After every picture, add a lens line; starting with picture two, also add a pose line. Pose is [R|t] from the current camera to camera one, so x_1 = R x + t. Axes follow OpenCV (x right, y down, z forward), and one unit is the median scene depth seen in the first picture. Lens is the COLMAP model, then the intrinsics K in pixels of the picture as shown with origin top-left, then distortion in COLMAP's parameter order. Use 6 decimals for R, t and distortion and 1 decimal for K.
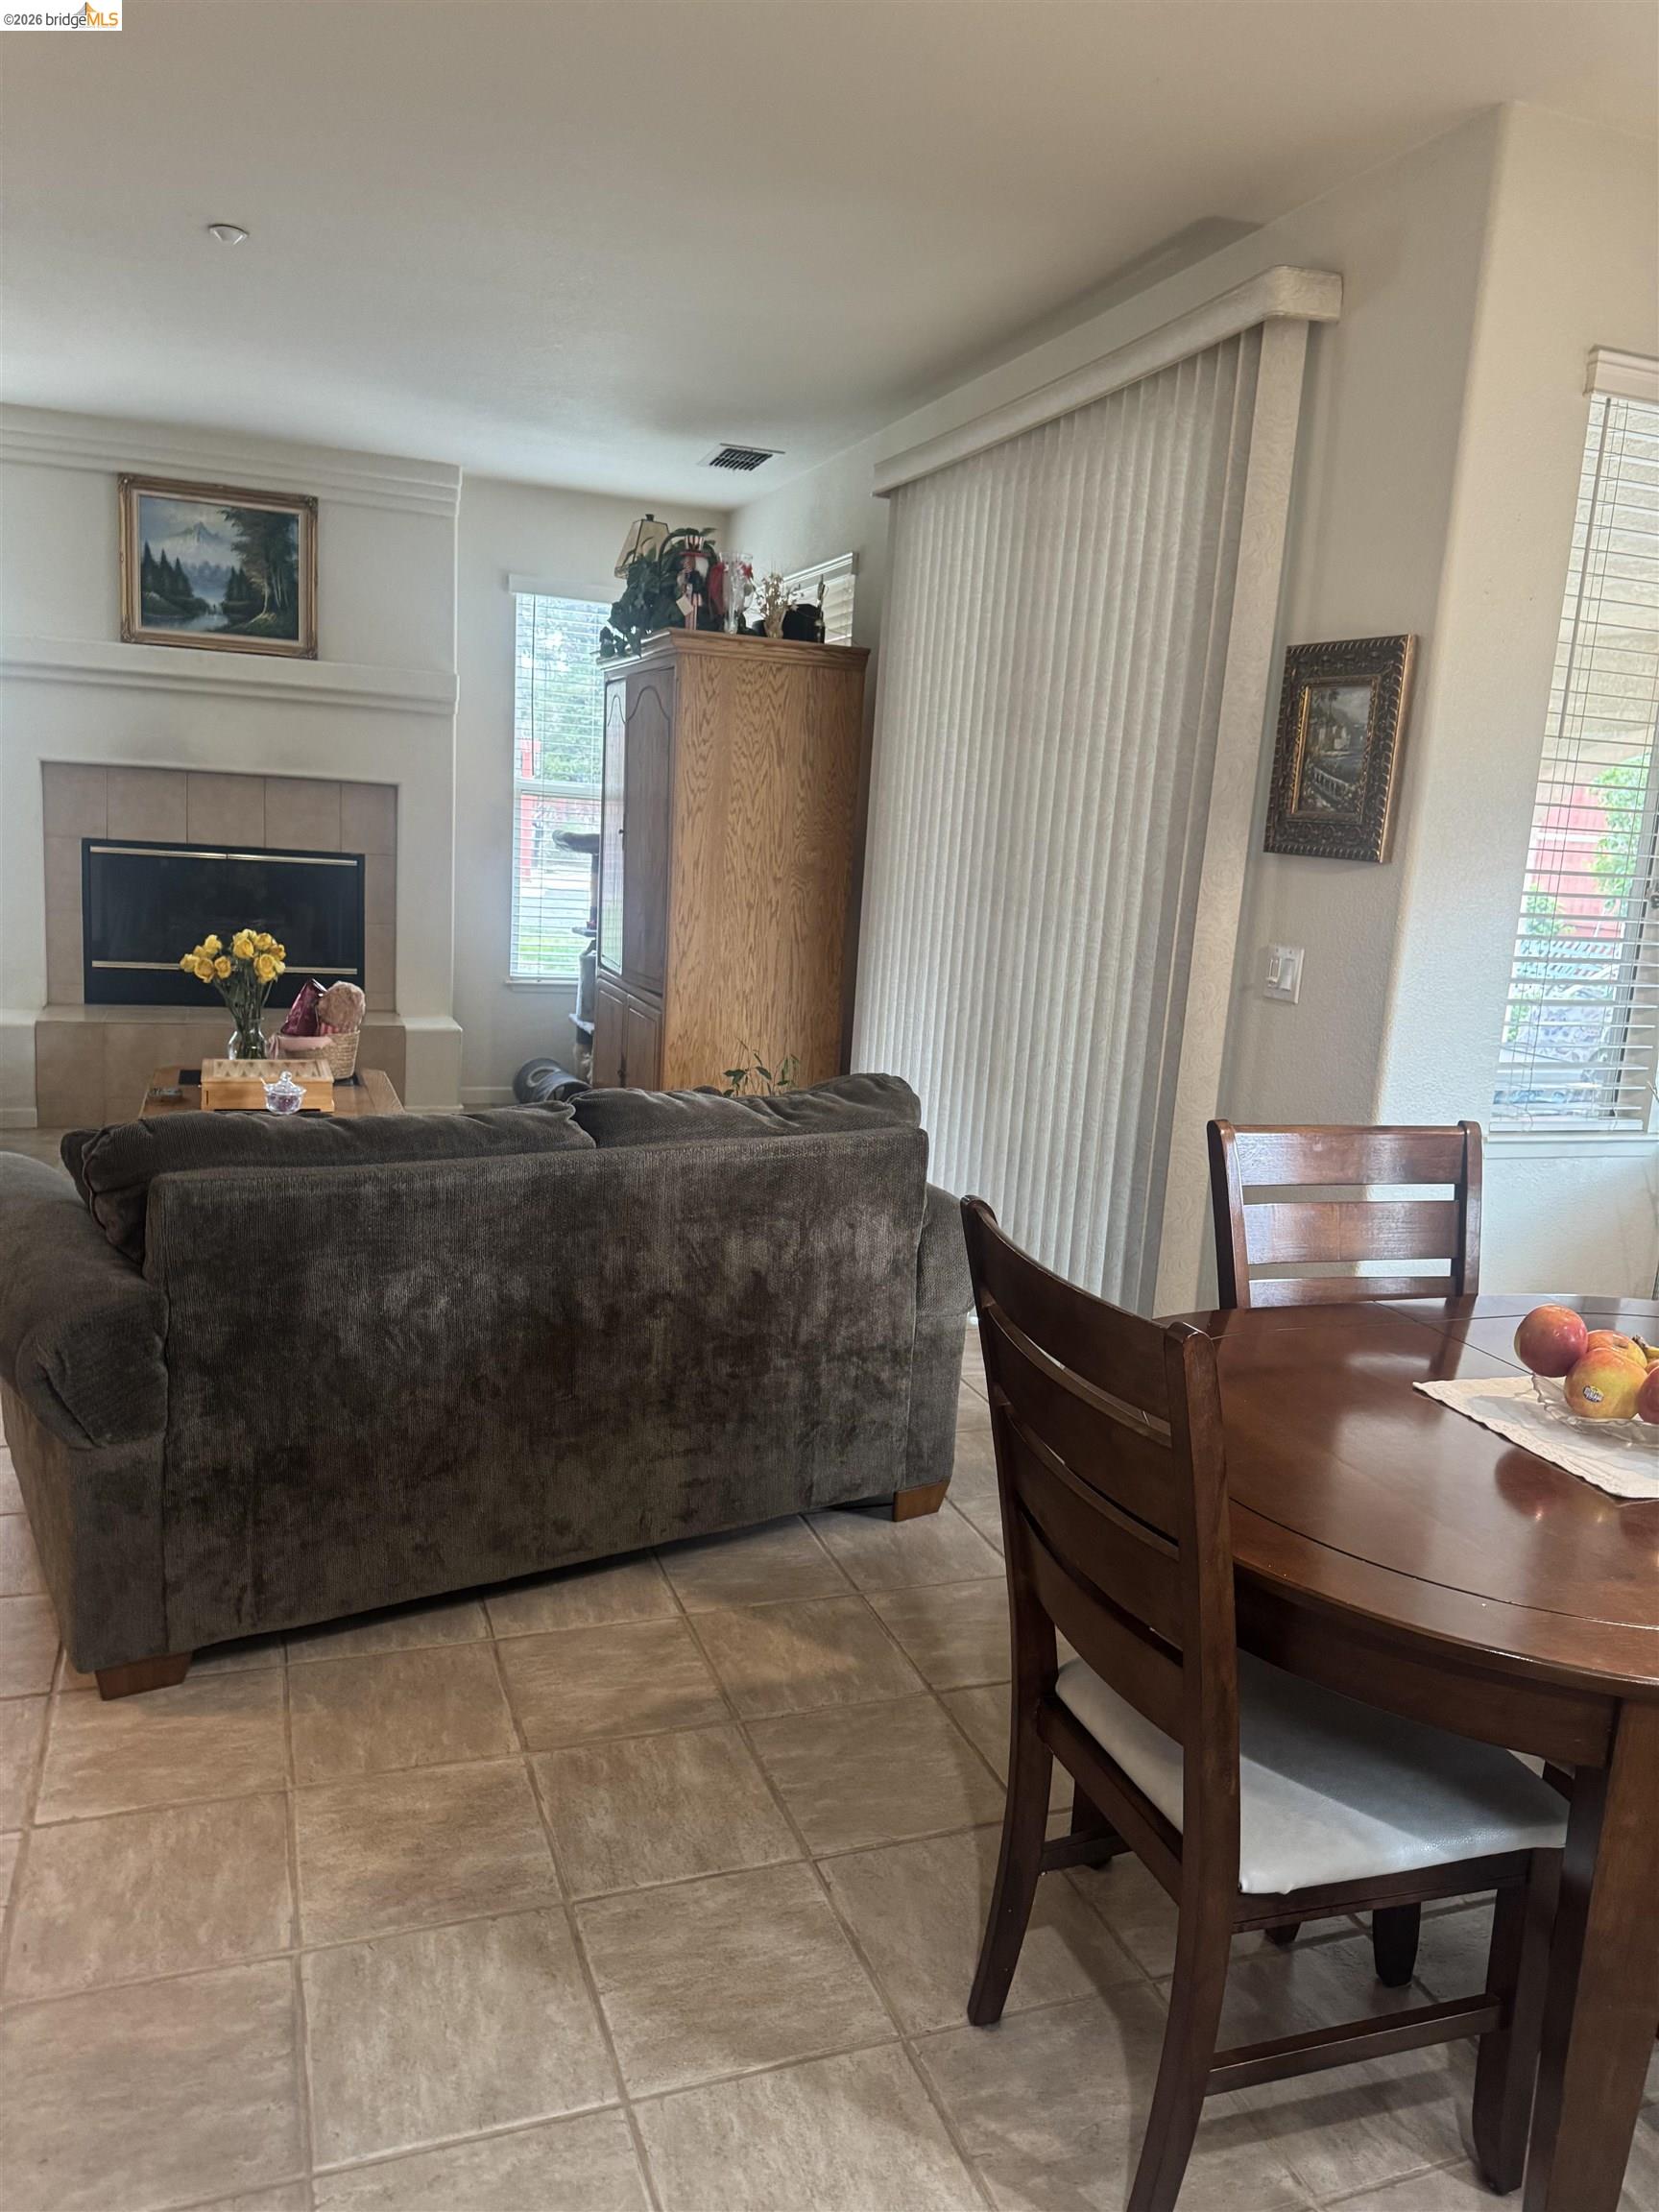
lens RADIAL K [[1543.9, 0, 814.7], [0, 1543.9, 1112.8], [0, 0, 1]] dist [0.099434, -0.165077]
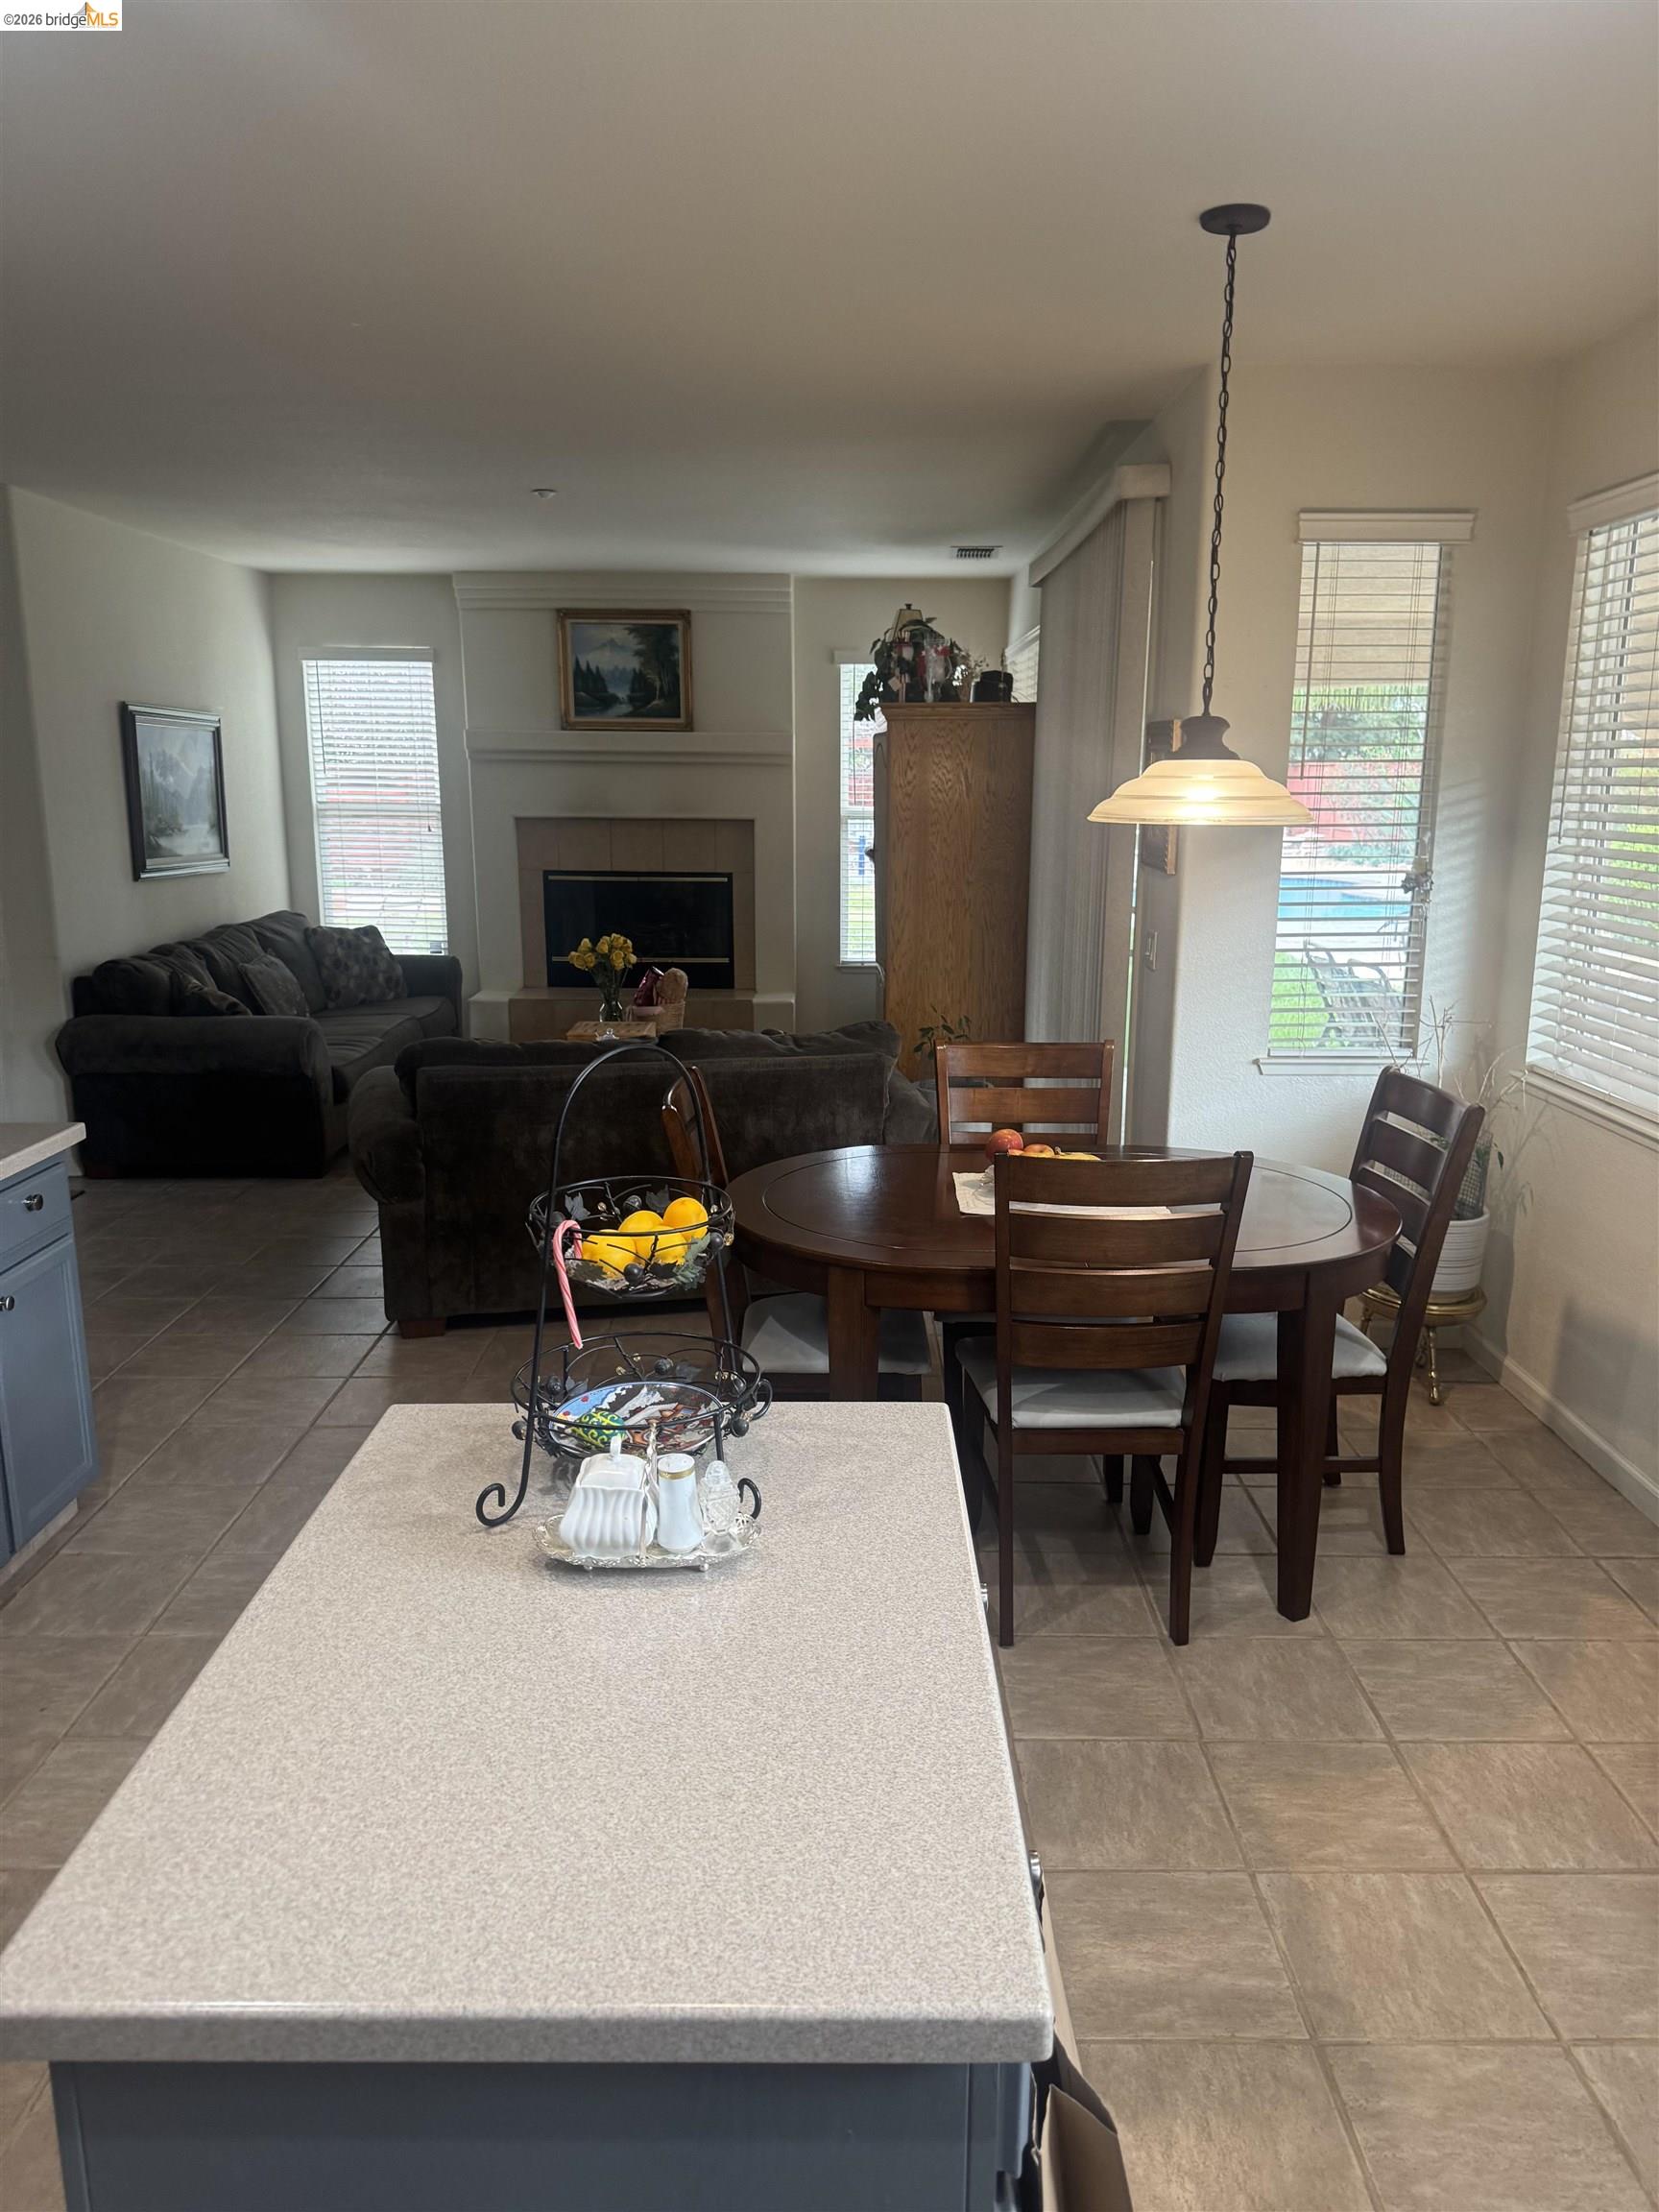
lens RADIAL K [[1548.0, 0, 832.2], [0, 1548.0, 1139.3], [0, 0, 1]] dist [0.084964, -0.000687]
pose [[0.938575, 0.018177, -0.344597, 0.573805], [-0.008323, 0.999514, 0.030055, 0.051108], [0.344975, -0.025341, 0.938270, -0.510138]]
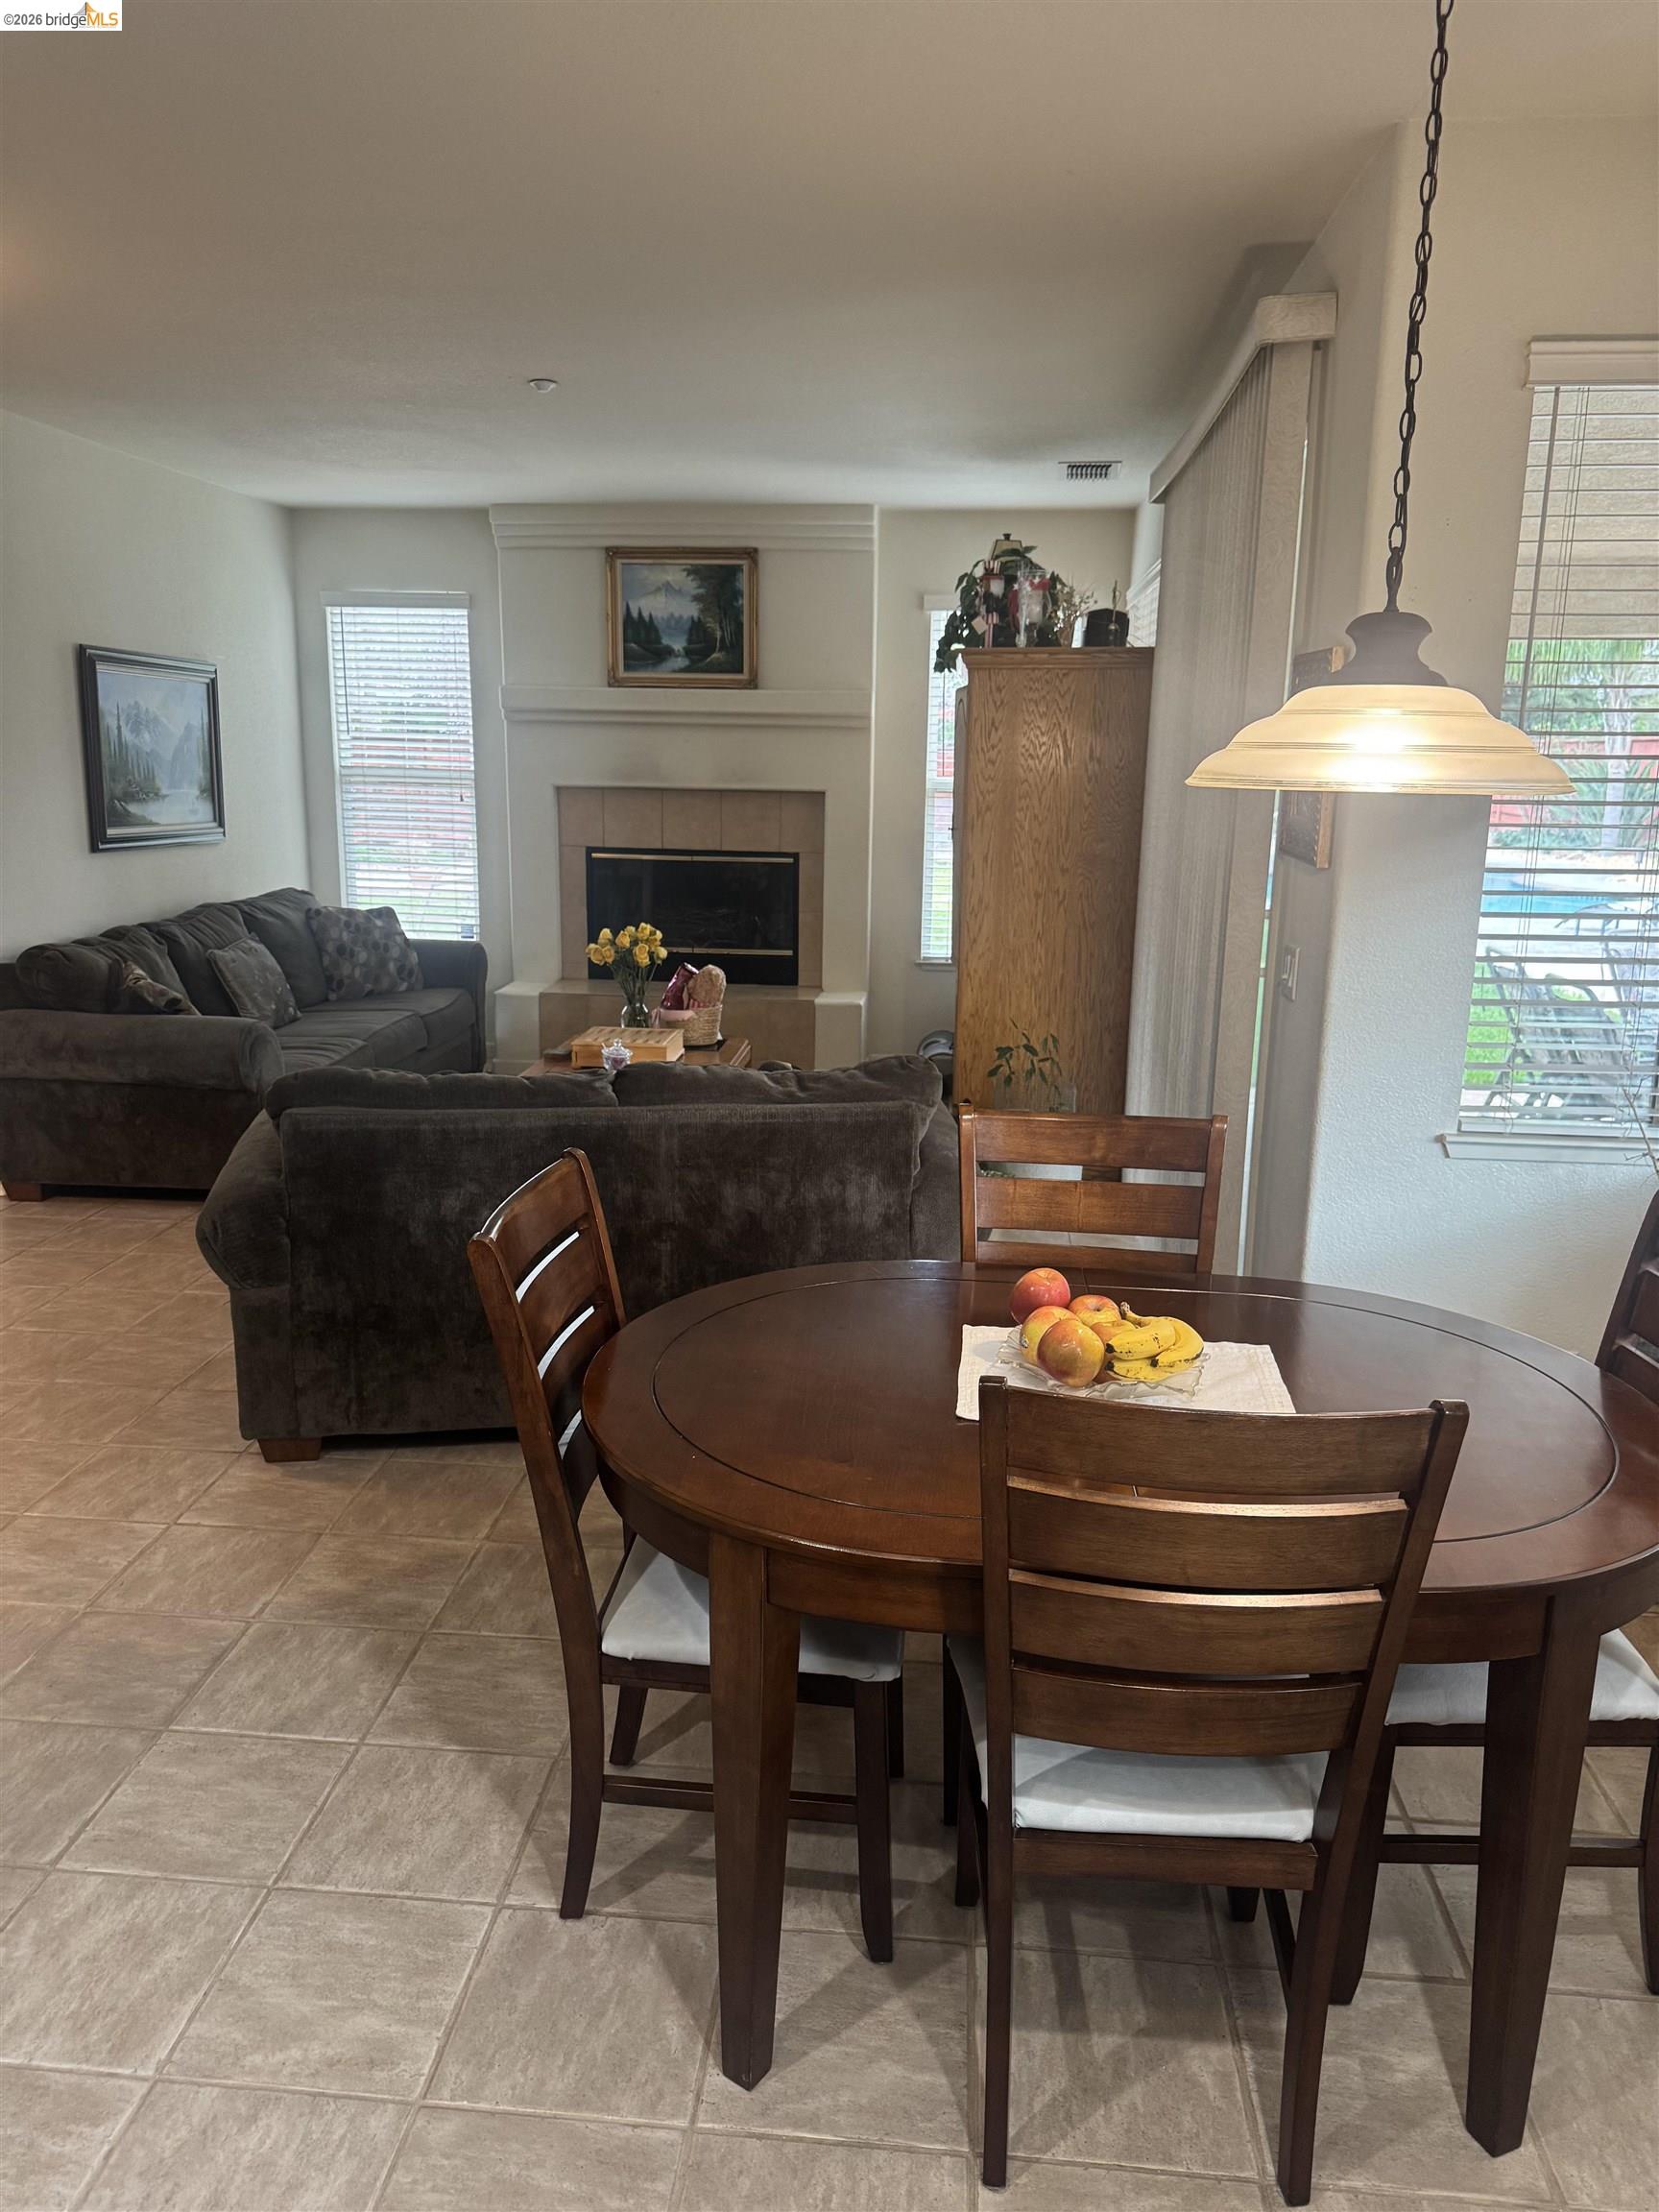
lens RADIAL K [[1543.9, 0, 814.7], [0, 1543.9, 1112.8], [0, 0, 1]] dist [0.099434, -0.165077]
pose [[0.901113, 0.046863, -0.431044, 0.511500], [-0.037490, 0.998840, 0.030218, -0.015292], [0.431960, -0.011070, 0.901825, -0.084358]]
